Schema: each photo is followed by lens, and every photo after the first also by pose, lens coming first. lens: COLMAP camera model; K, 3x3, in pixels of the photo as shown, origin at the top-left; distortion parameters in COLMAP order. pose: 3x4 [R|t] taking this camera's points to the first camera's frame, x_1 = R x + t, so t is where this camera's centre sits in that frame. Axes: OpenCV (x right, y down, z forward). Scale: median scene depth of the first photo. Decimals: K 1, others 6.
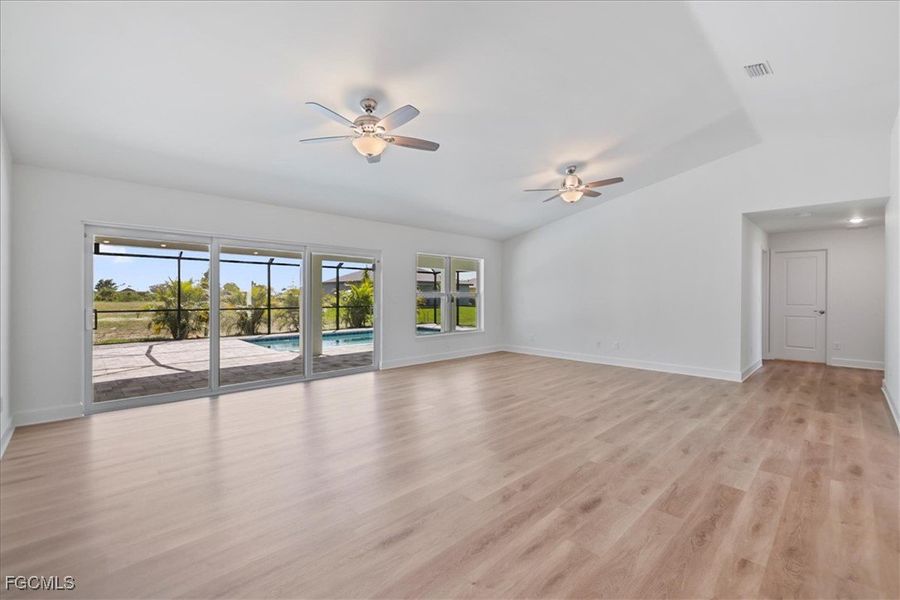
lens RADIAL K [[383.0, 0, 448.6], [0, 383.0, 290.8], [0, 0, 1]] dist [-0.000402, -0.000035]
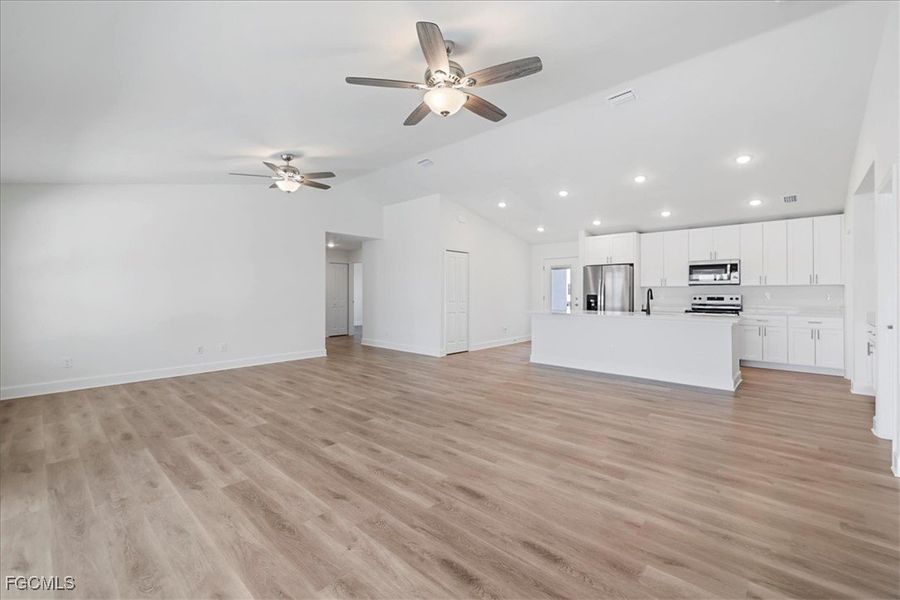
lens RADIAL K [[383.0, 0, 448.6], [0, 383.0, 290.8], [0, 0, 1]] dist [-0.000402, -0.000035]
pose [[-0.061973, 0.000185, 0.998078, -0.933508], [-0.012704, 0.999919, -0.000974, 0.009972], [-0.997997, -0.012740, -0.061966, 1.003154]]
